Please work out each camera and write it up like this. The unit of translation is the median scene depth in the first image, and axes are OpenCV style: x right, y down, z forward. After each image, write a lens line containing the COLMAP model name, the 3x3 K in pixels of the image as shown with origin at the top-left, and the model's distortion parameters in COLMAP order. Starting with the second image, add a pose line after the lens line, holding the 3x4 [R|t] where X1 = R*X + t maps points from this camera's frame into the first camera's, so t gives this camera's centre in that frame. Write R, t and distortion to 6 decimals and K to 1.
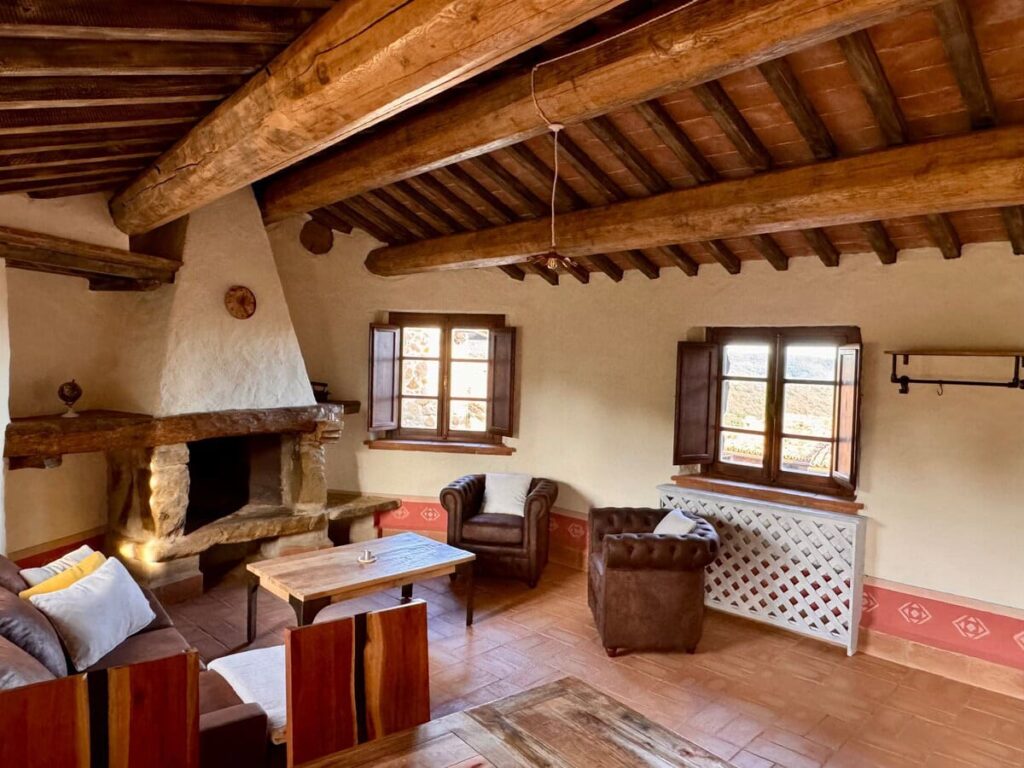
lens RADIAL K [[730.7, 0, 514.6], [0, 730.7, 383.6], [0, 0, 1]] dist [0.050933, -0.078865]
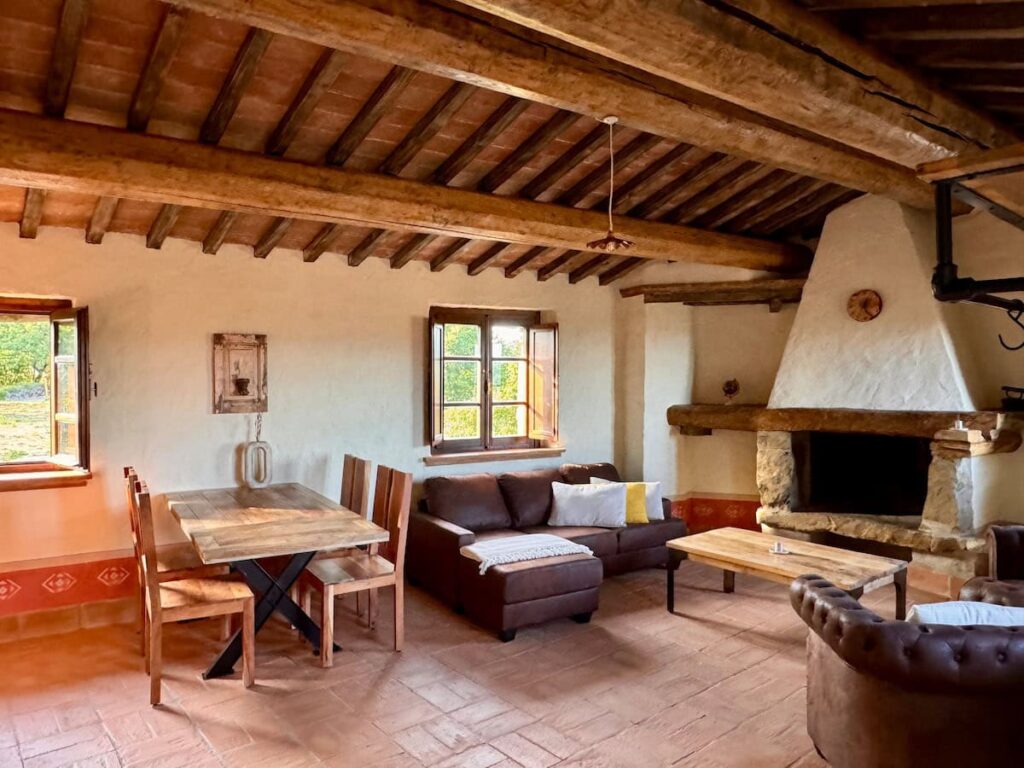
lens RADIAL K [[730.7, 0, 514.6], [0, 730.7, 383.6], [0, 0, 1]] dist [0.050933, -0.078865]
pose [[-0.137057, -0.015136, -0.990448, 0.753104], [-0.040367, 0.999138, -0.009683, 0.030335], [0.989740, 0.038654, -0.137550, 0.695421]]
